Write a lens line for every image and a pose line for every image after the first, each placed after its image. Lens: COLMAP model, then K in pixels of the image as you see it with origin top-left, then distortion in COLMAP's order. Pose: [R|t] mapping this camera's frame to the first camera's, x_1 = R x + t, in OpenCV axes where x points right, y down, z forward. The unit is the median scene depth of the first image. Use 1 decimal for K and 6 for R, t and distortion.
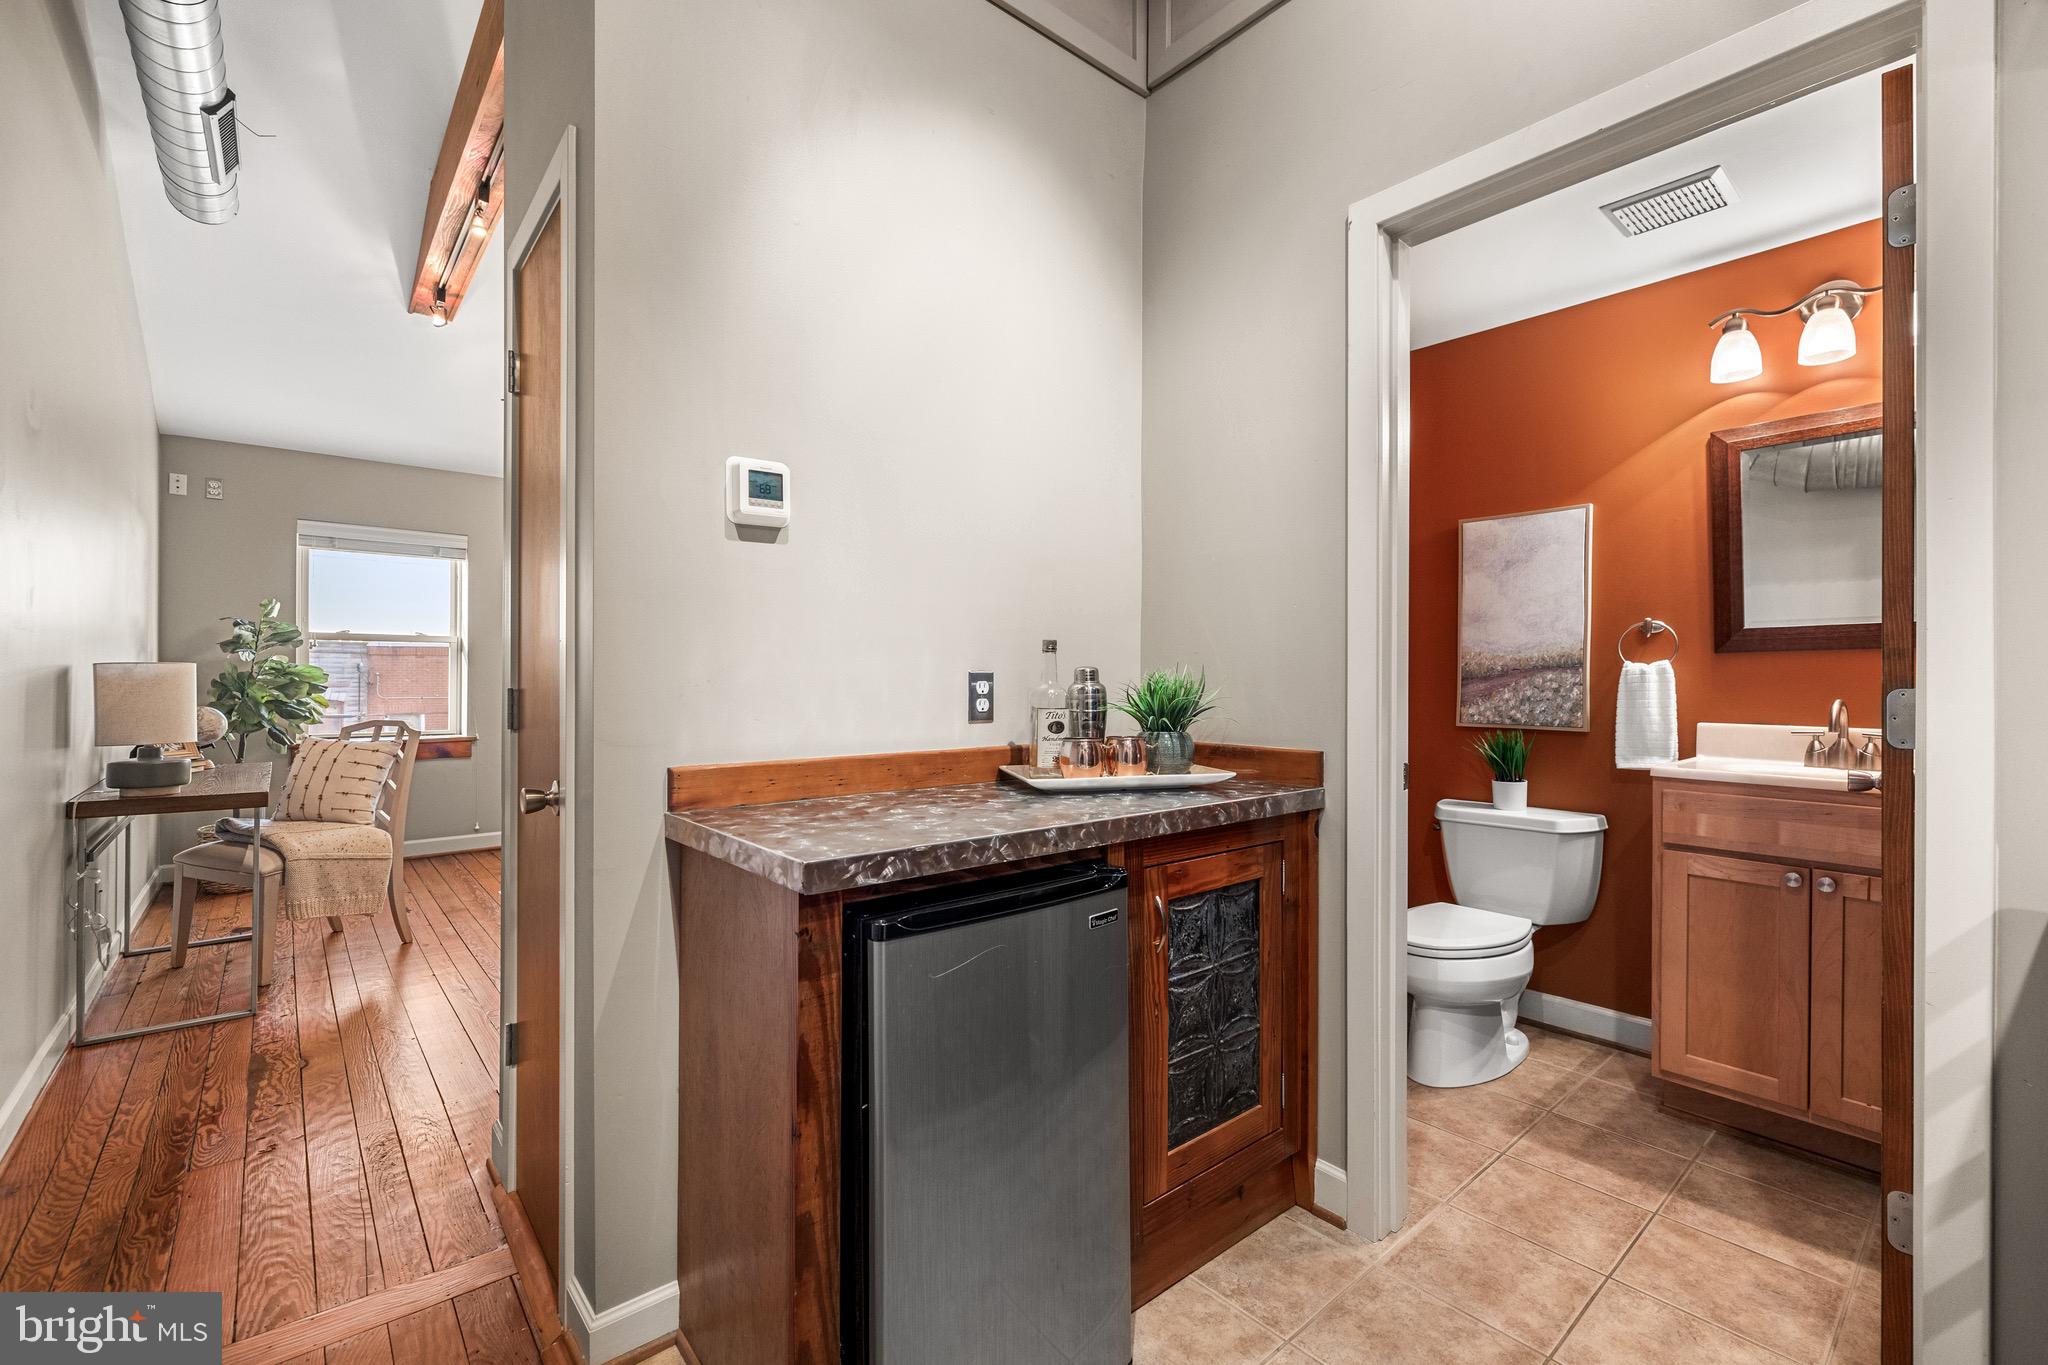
lens RADIAL K [[871.2, 0, 1025.7], [0, 871.2, 675.8], [0, 0, 1]] dist [-0.001870, 0.000788]
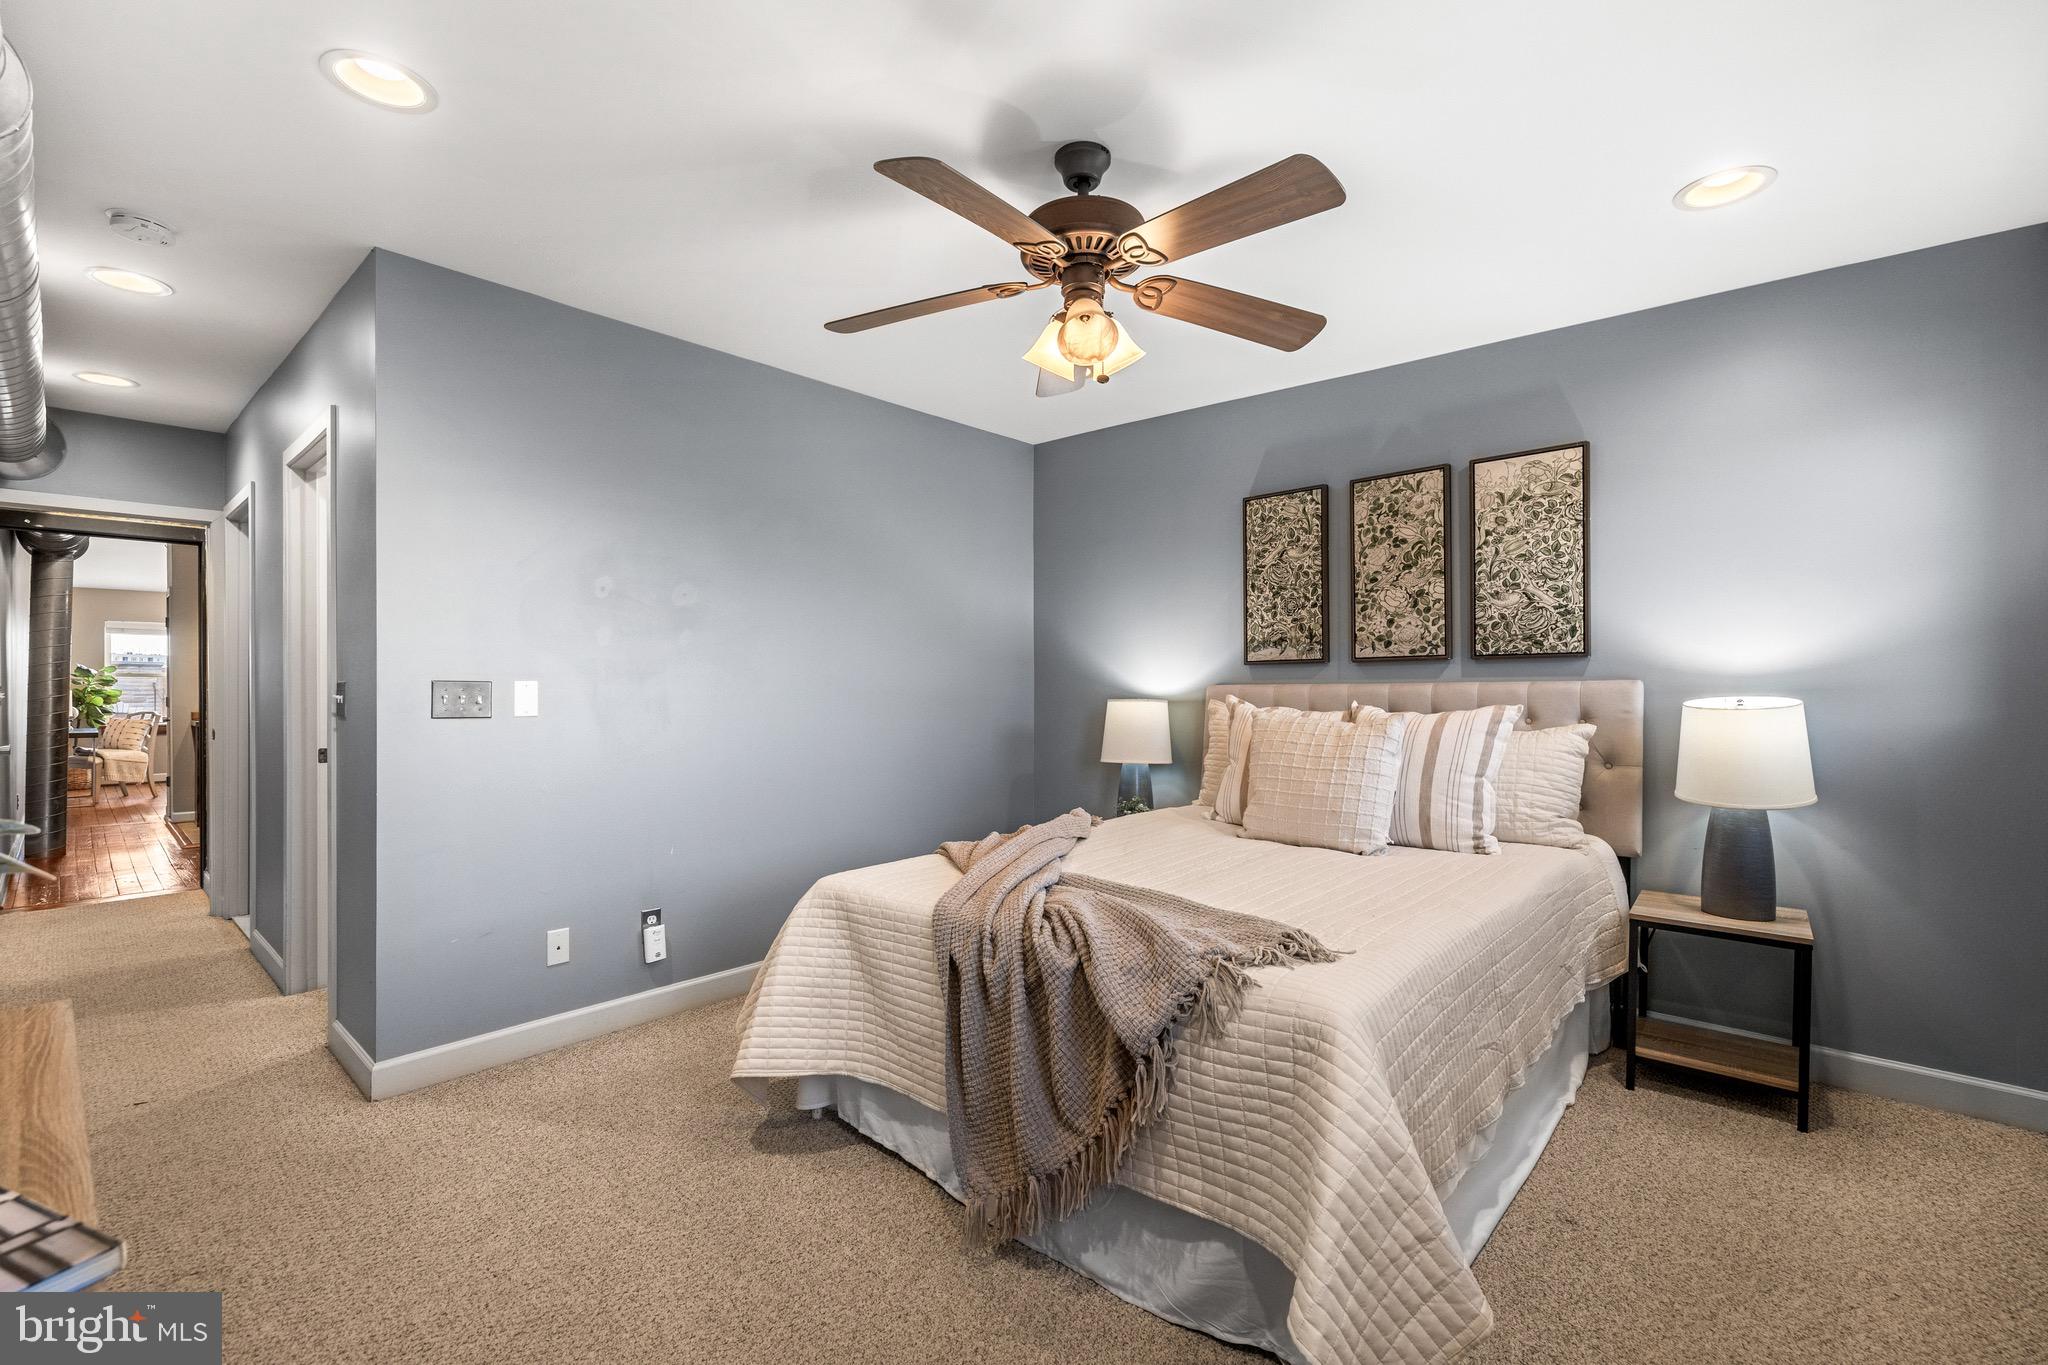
lens RADIAL K [[871.2, 0, 1011.6], [0, 871.2, 691.9], [0, 0, 1]] dist [-0.001870, 0.000788]
pose [[0.993191, -0.004345, 0.116419, 3.097853], [0.003691, 0.999976, 0.005836, -0.023861], [-0.116441, -0.005366, 0.993183, -3.806011]]
